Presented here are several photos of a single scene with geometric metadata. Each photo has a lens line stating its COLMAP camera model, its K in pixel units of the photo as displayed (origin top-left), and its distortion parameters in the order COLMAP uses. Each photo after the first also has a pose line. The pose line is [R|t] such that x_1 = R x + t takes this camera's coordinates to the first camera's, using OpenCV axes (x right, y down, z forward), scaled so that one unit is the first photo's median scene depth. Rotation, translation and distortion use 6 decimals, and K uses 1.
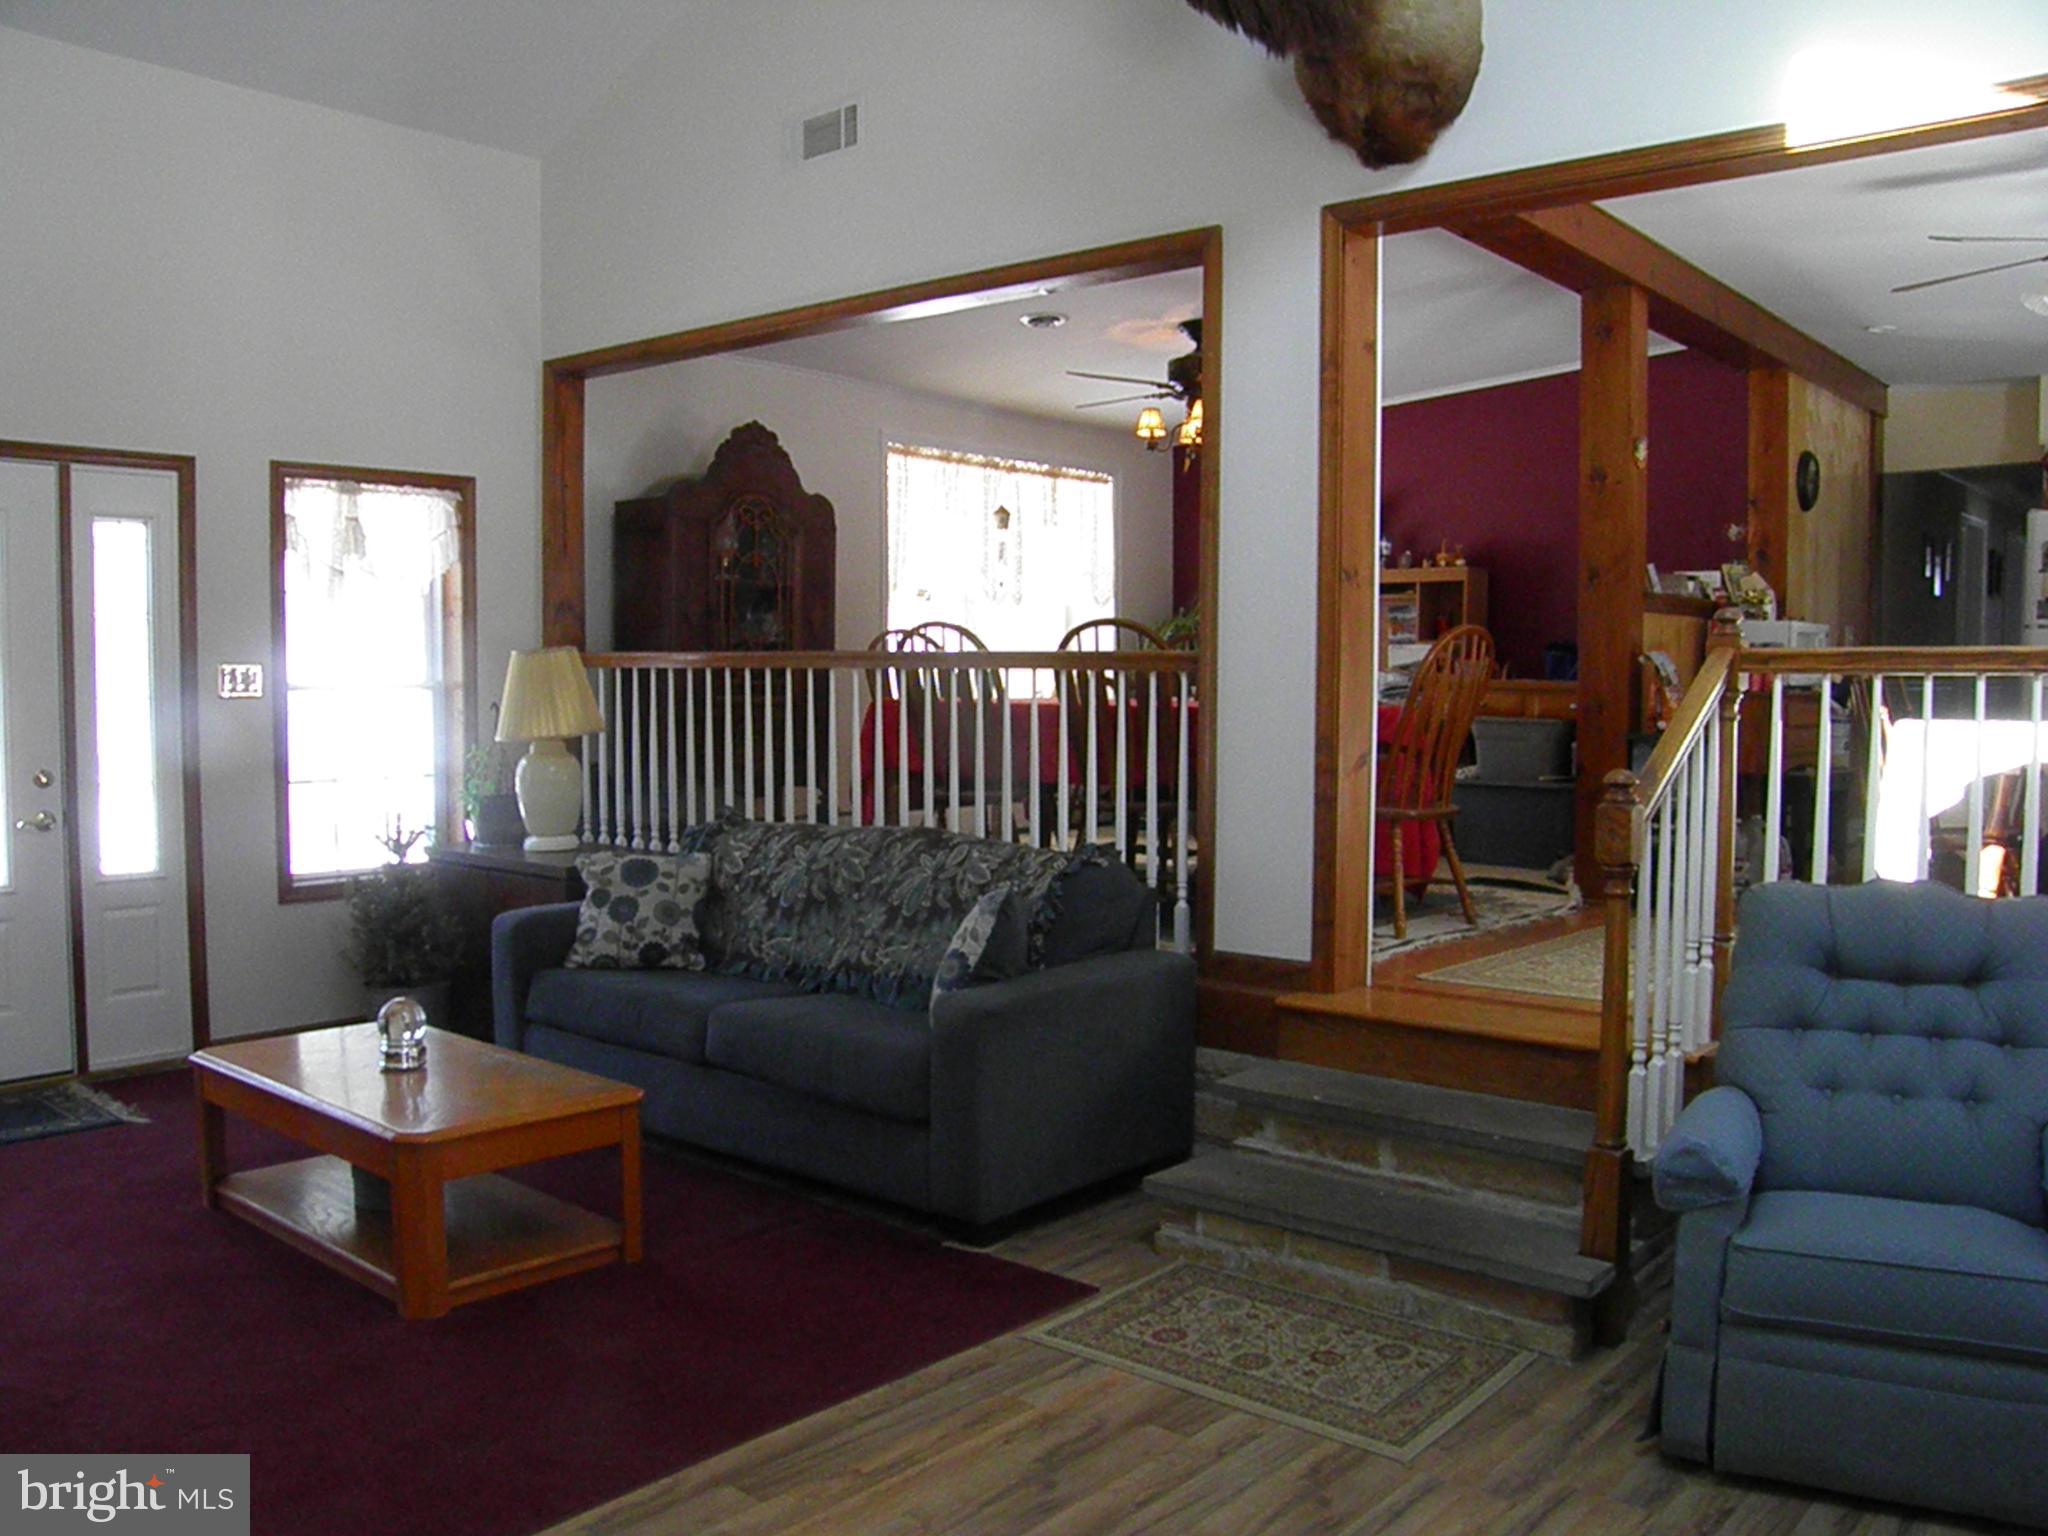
lens RADIAL K [[1696.6, 0, 1034.2], [0, 1696.6, 773.2], [0, 0, 1]] dist [-0.148091, 0.102635]
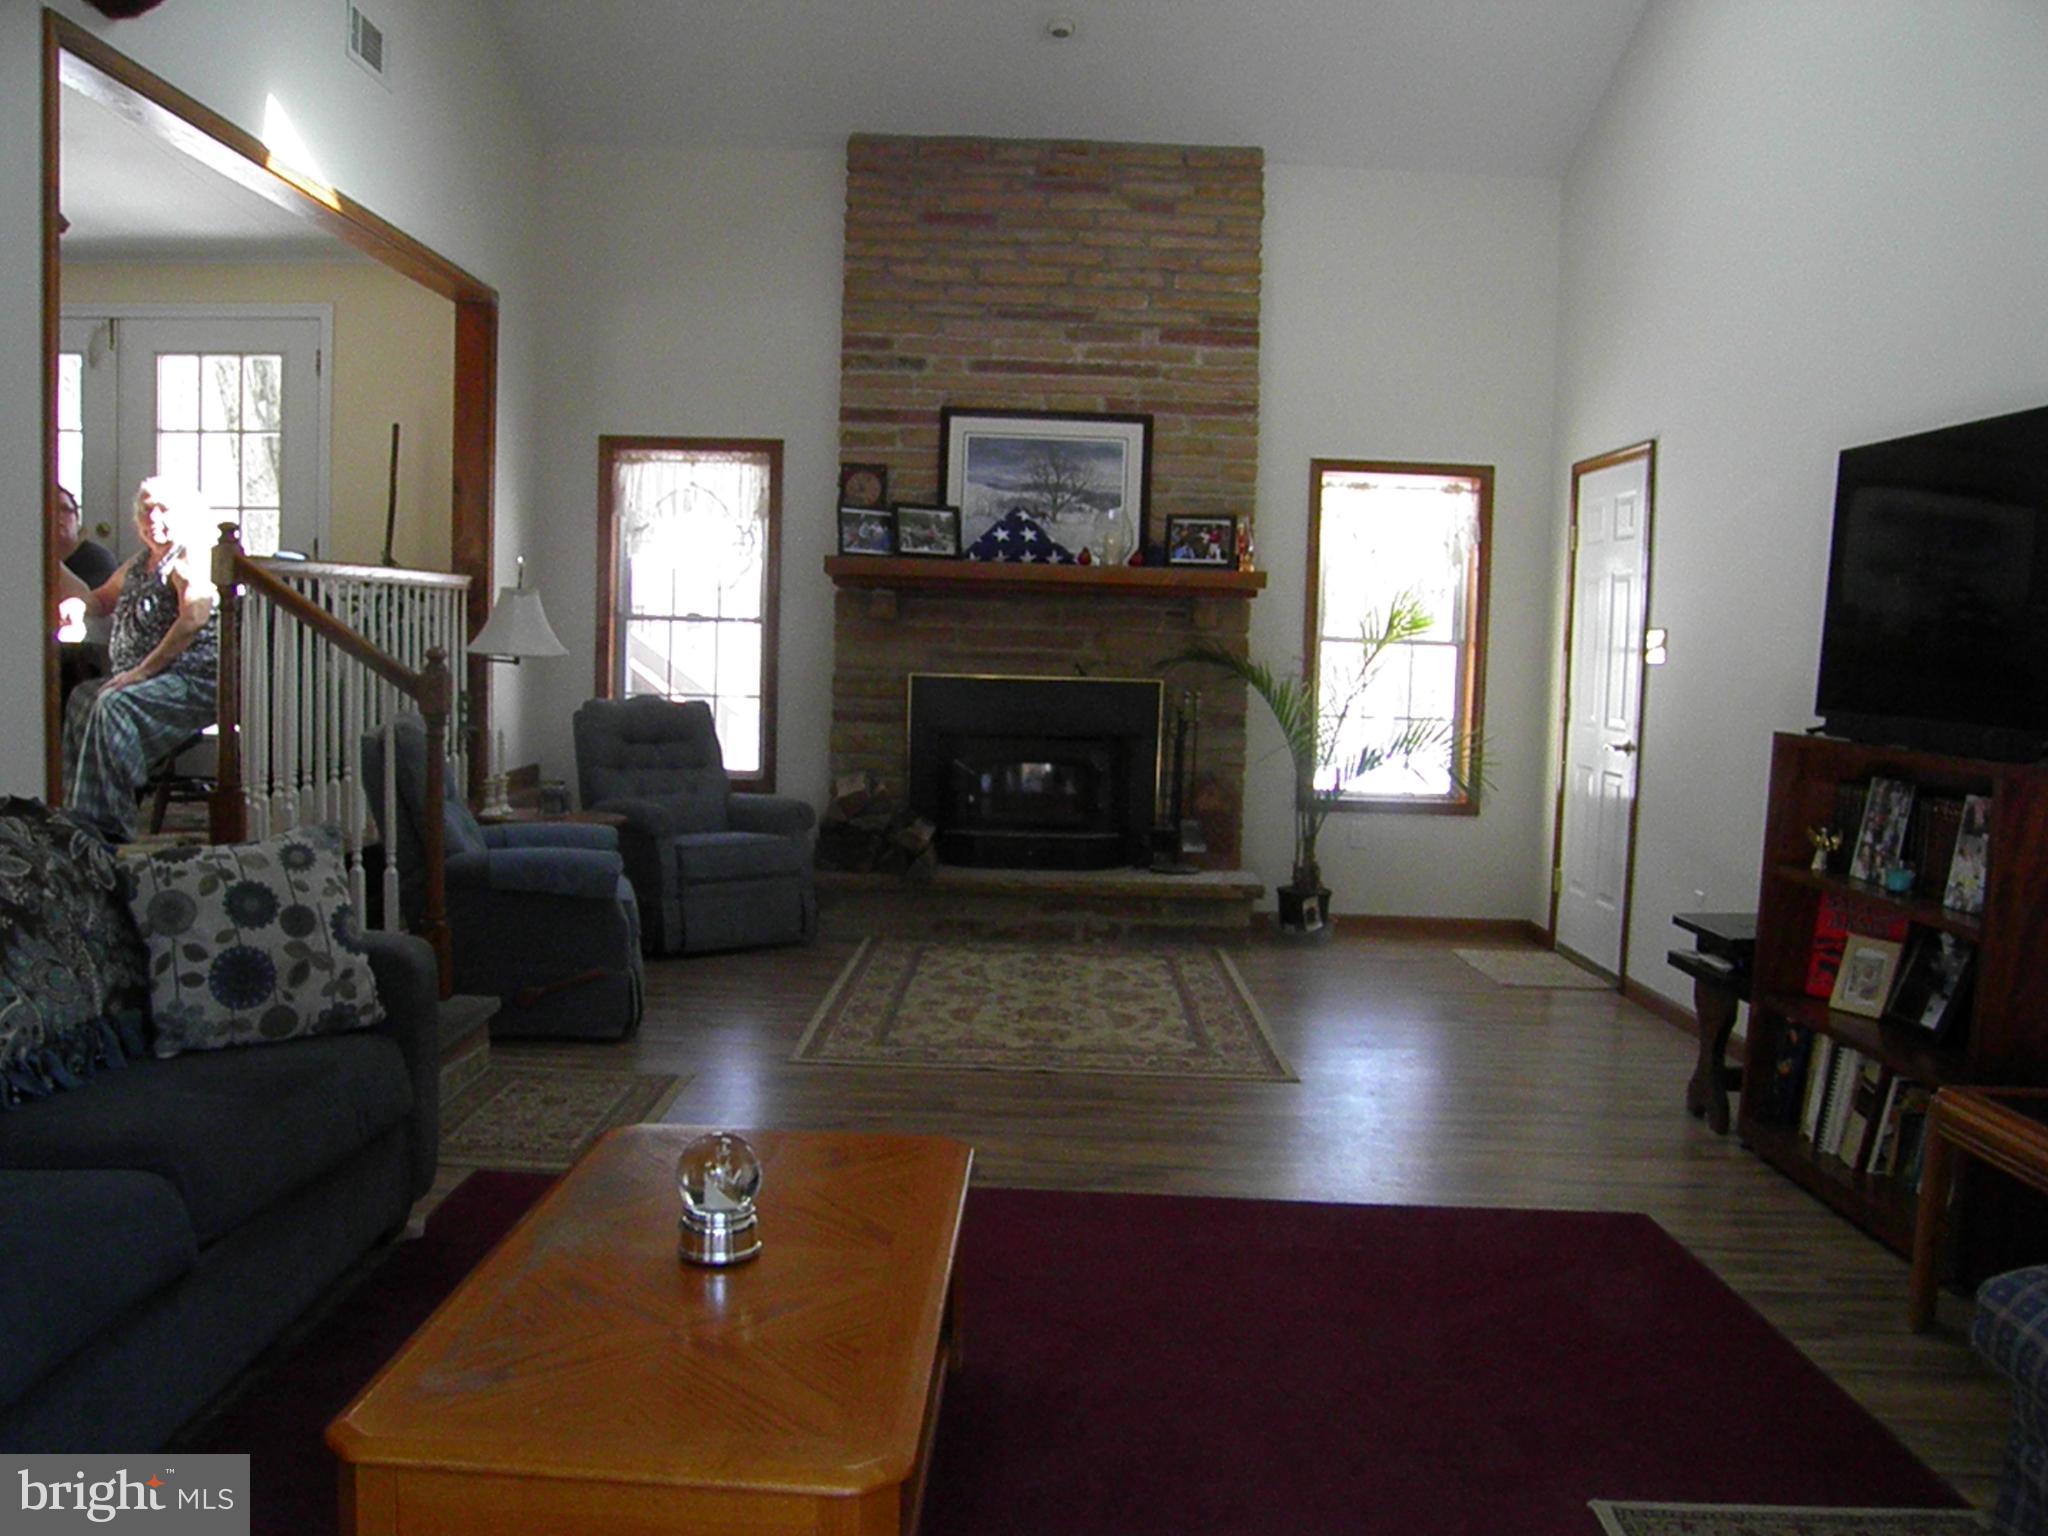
lens RADIAL K [[1696.6, 0, 1019.5], [0, 1696.6, 767.5], [0, 0, 1]] dist [-0.148091, 0.102635]
pose [[-0.639848, -0.084354, 0.763858, -0.673970], [0.013764, 0.992540, 0.121137, -0.041699], [-0.768378, 0.088023, -0.633914, 0.987325]]
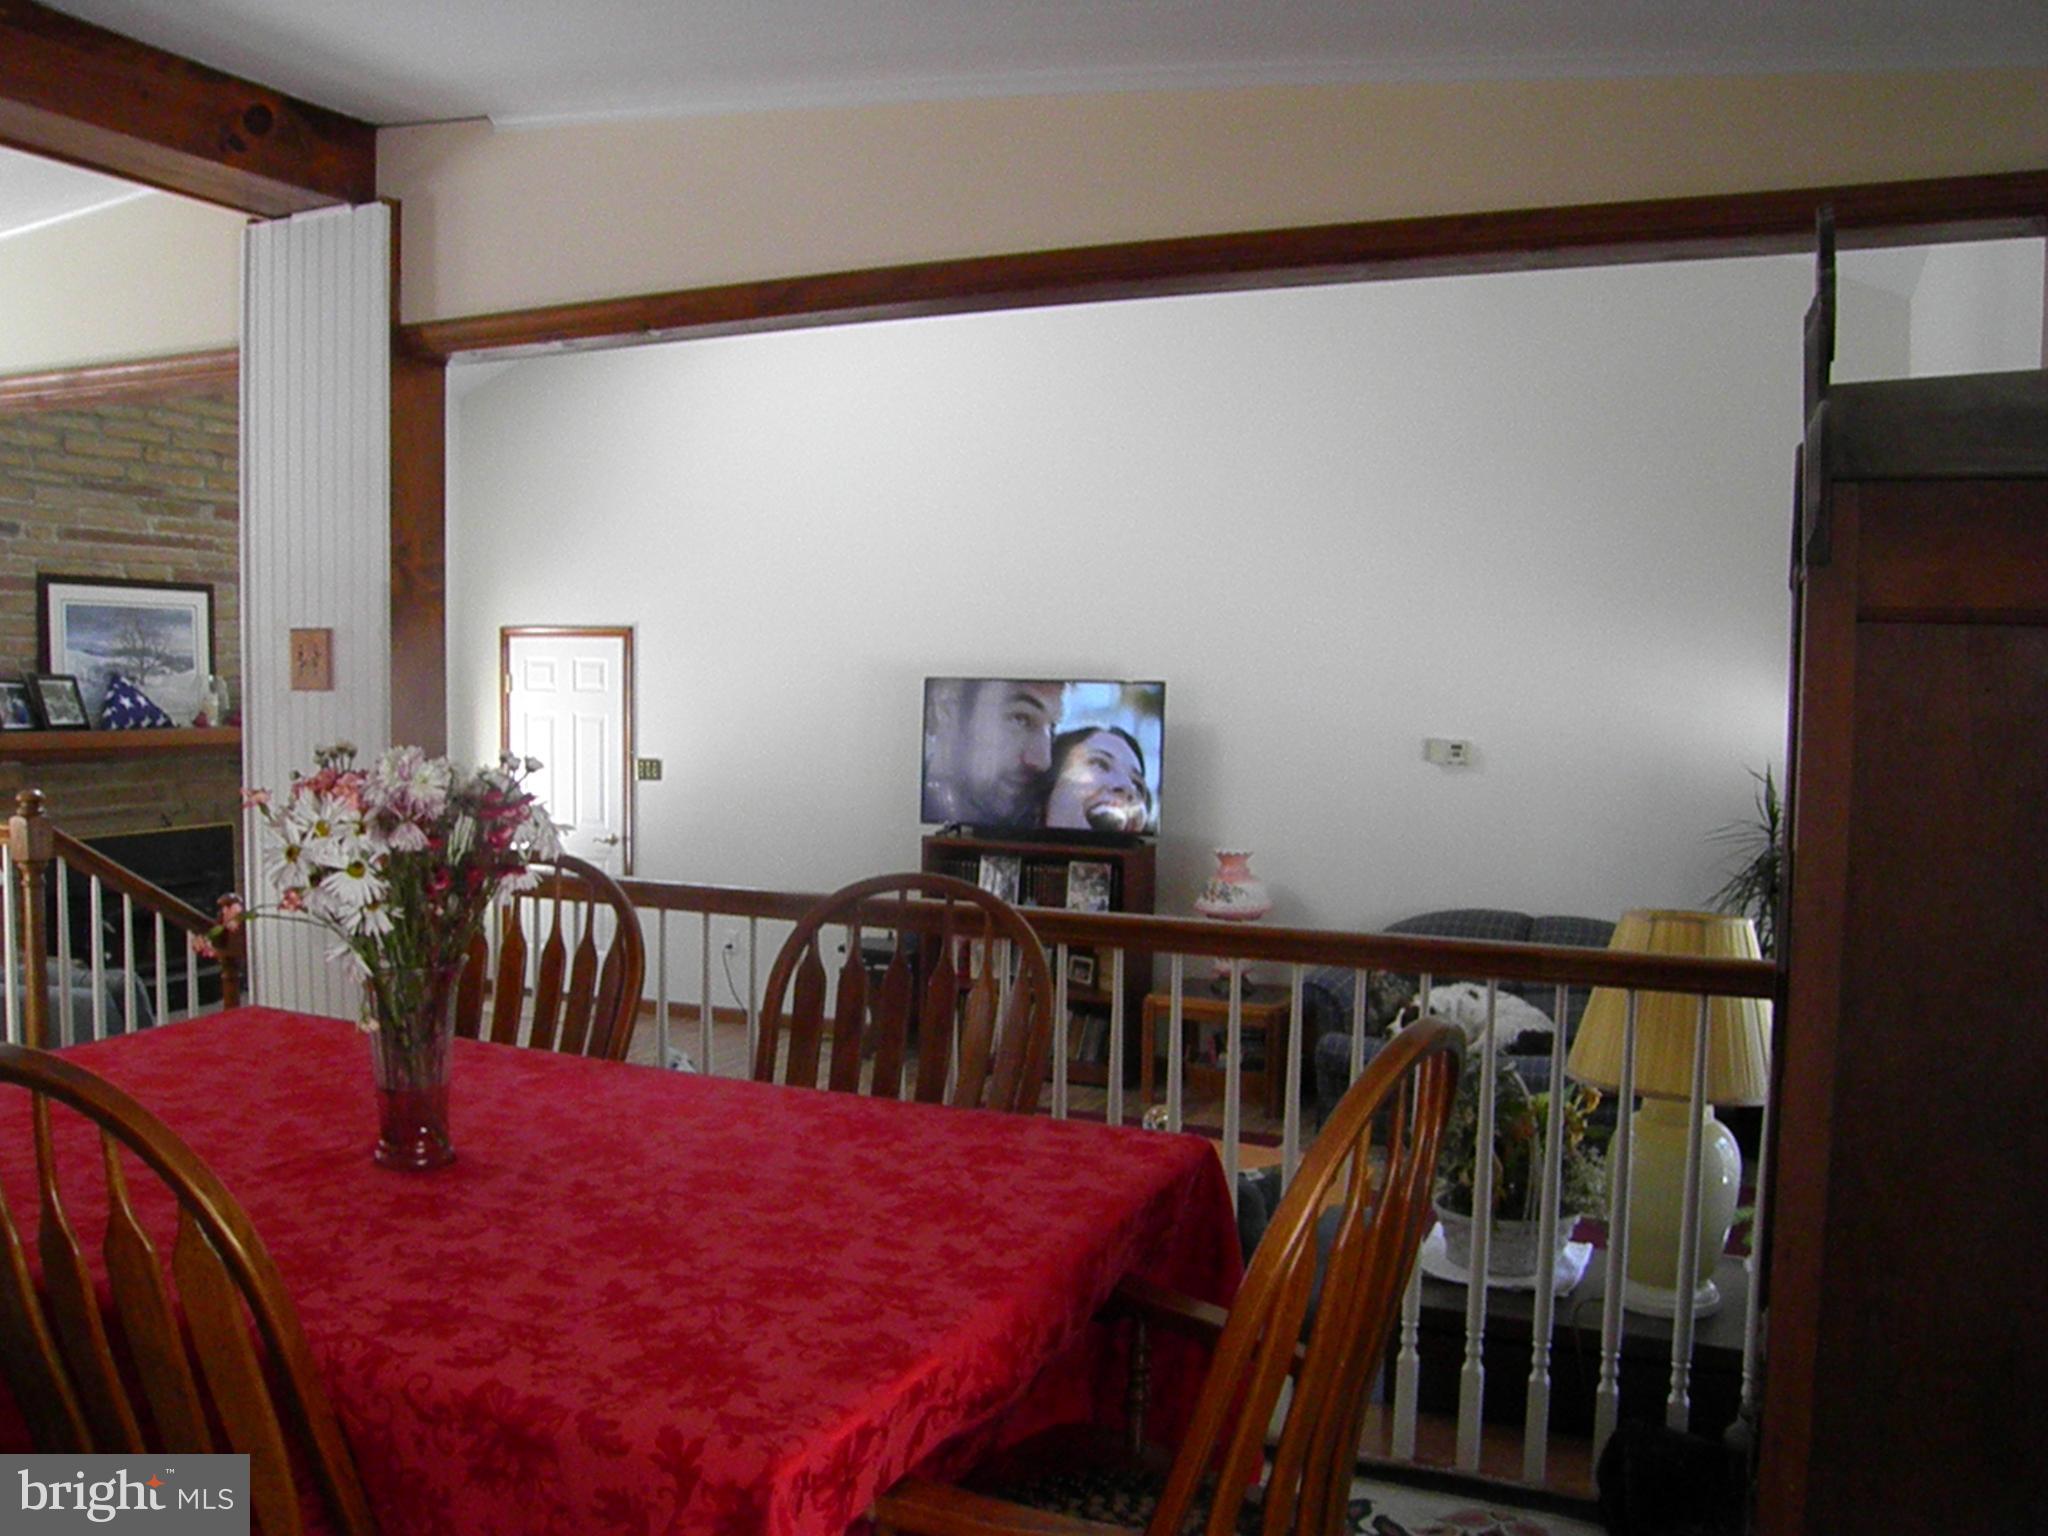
lens RADIAL K [[1696.6, 0, 1029.0], [0, 1696.6, 775.1], [0, 0, 1]] dist [-0.148091, 0.102635]
pose [[-0.966171, -0.004380, -0.257864, 0.024574], [-0.036533, 0.992097, 0.120033, -0.199374], [0.255300, 0.125393, -0.958696, 1.664012]]
